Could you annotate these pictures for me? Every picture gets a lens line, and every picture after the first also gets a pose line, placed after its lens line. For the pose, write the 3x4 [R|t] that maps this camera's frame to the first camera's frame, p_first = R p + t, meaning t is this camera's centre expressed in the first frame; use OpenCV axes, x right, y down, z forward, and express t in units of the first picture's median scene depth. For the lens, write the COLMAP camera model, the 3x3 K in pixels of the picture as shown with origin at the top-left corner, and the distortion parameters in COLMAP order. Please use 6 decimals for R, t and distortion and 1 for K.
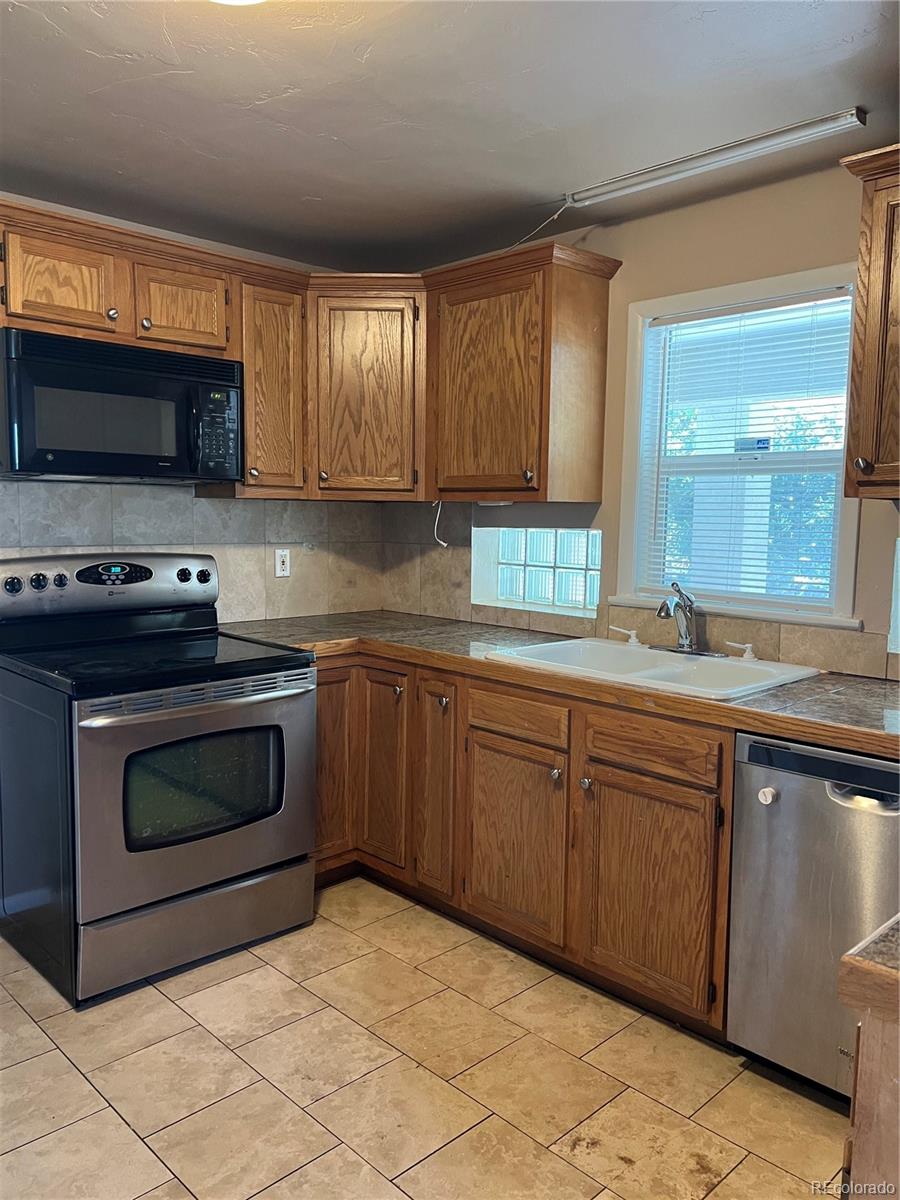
lens RADIAL K [[910.2, 0, 446.8], [0, 910.2, 602.0], [0, 0, 1]] dist [0.083103, -0.115648]
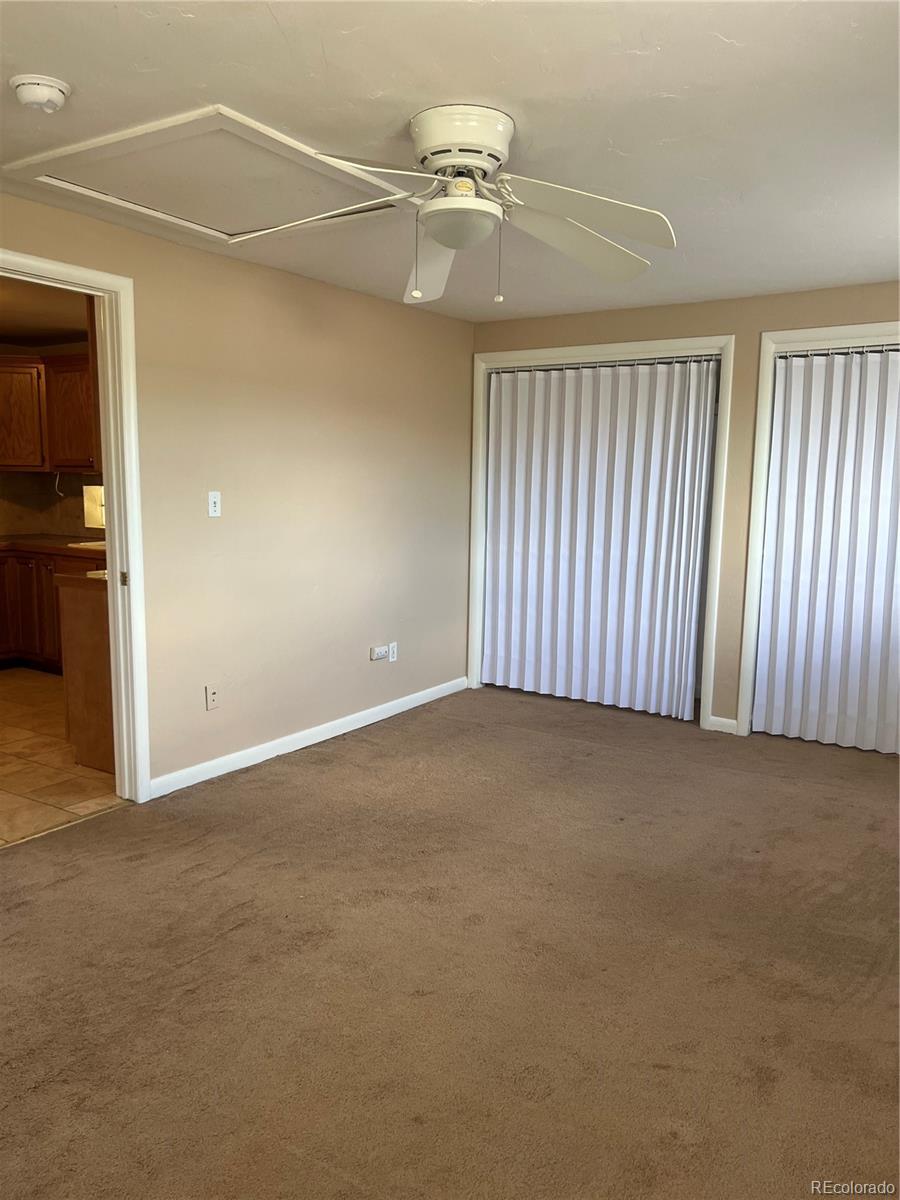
lens RADIAL K [[910.2, 0, 446.8], [0, 910.2, 602.0], [0, 0, 1]] dist [0.083103, -0.115648]
pose [[0.976442, -0.027781, 0.213984, 0.307823], [0.019565, 0.998991, 0.040417, 0.083860], [-0.214891, -0.035278, 0.976001, -0.902225]]
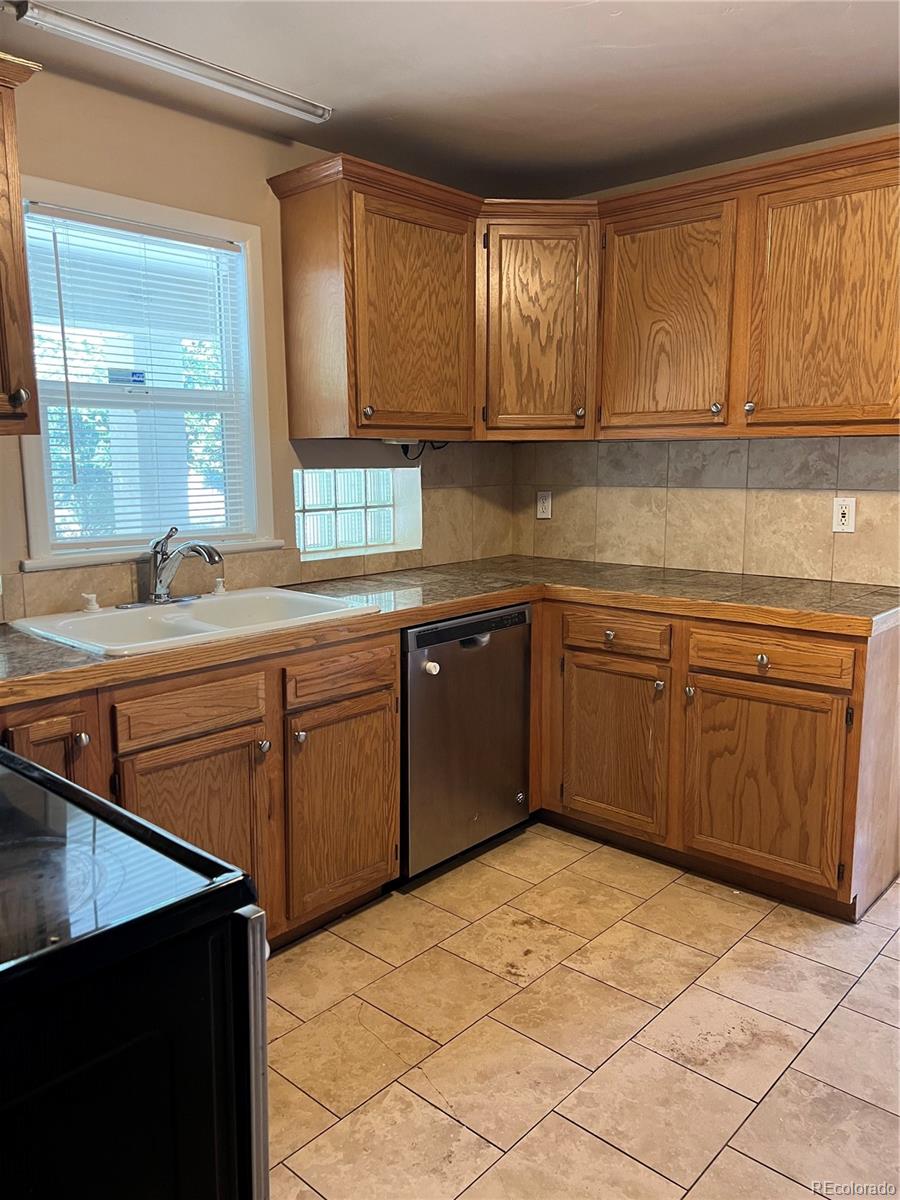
lens RADIAL K [[910.2, 0, 446.8], [0, 910.2, 602.0], [0, 0, 1]] dist [0.083103, -0.115648]
pose [[-0.072178, -0.172299, 0.982397, -0.973912], [0.104631, 0.978223, 0.179254, -0.118843], [-0.991888, 0.115728, -0.052578, 1.116950]]
